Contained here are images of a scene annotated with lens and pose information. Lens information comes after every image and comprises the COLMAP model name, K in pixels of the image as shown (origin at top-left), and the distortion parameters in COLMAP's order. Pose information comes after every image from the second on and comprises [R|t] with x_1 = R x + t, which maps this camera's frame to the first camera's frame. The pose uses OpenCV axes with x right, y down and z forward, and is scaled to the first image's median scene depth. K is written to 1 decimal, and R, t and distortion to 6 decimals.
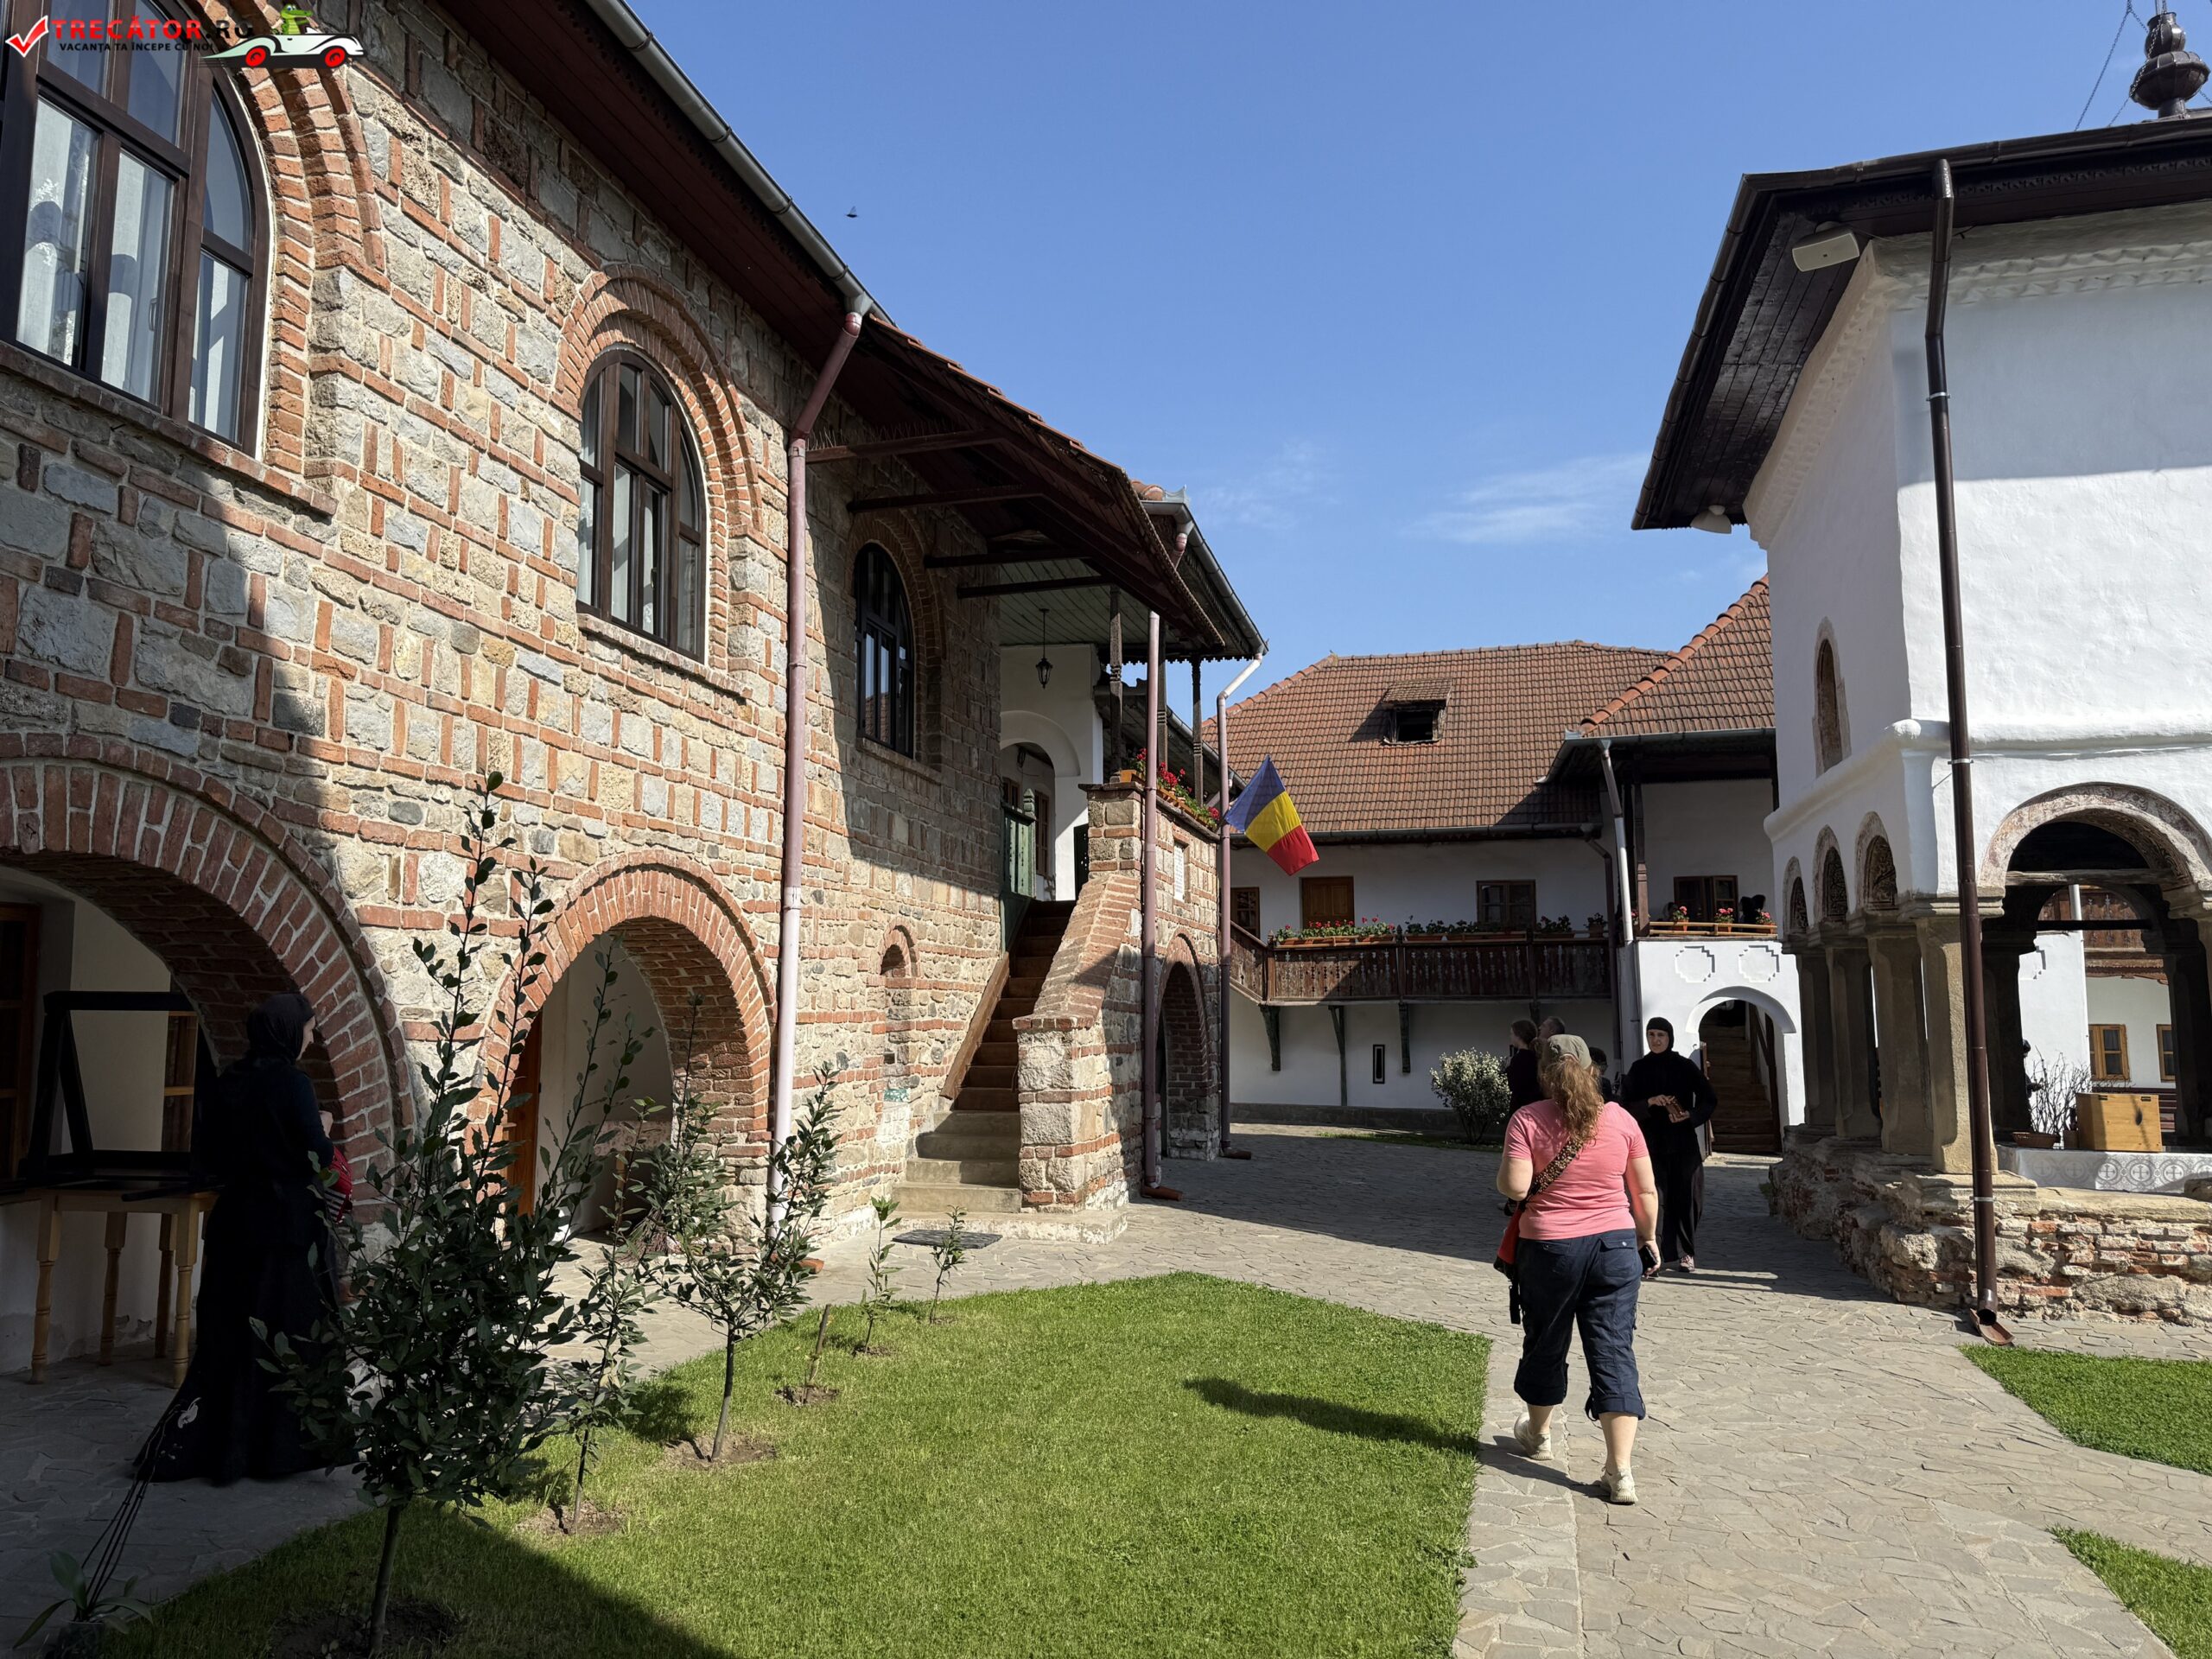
lens RADIAL K [[1553.0, 0, 1114.3], [0, 1553.0, 822.8], [0, 0, 1]] dist [0.065294, -0.079497]
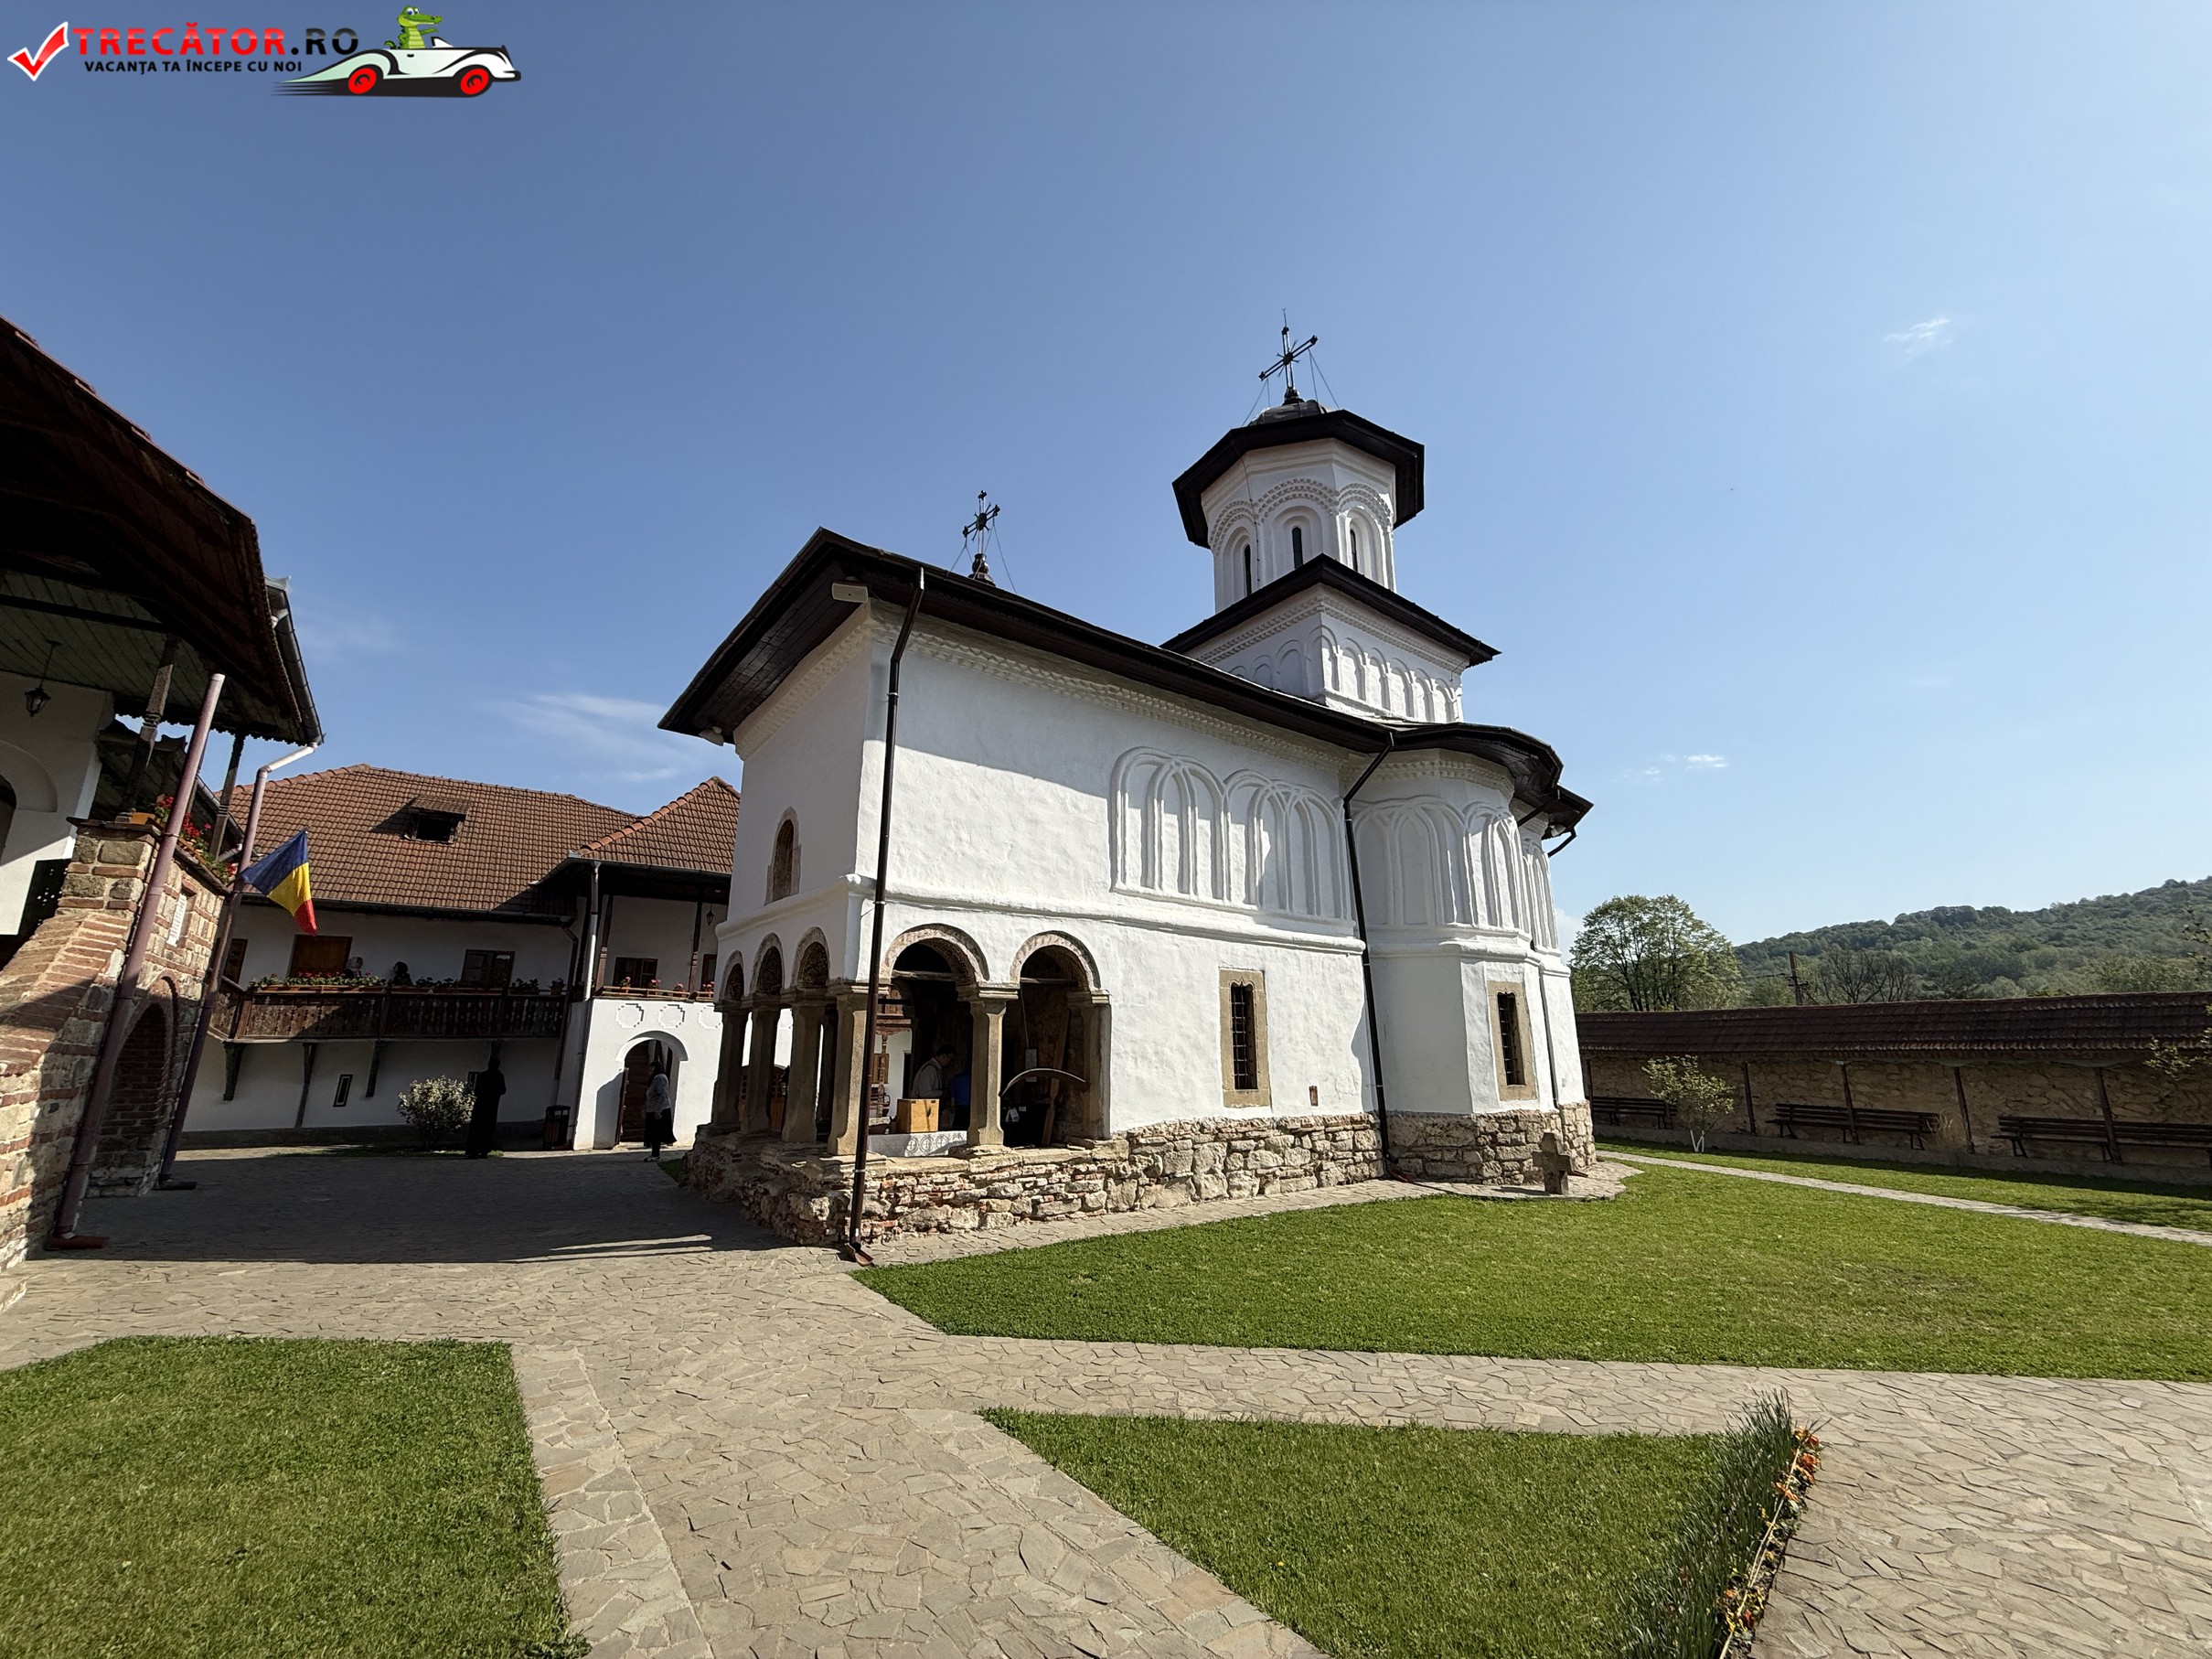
lens RADIAL K [[878.9, 0, 1106.6], [0, 878.9, 830.8], [0, 0, 1]] dist [0.002567, -0.001037]
pose [[0.629248, 0.185911, 0.754641, -0.039455], [-0.096852, 0.982158, -0.161202, 0.013555], [-0.771146, 0.028348, 0.636027, 0.195789]]
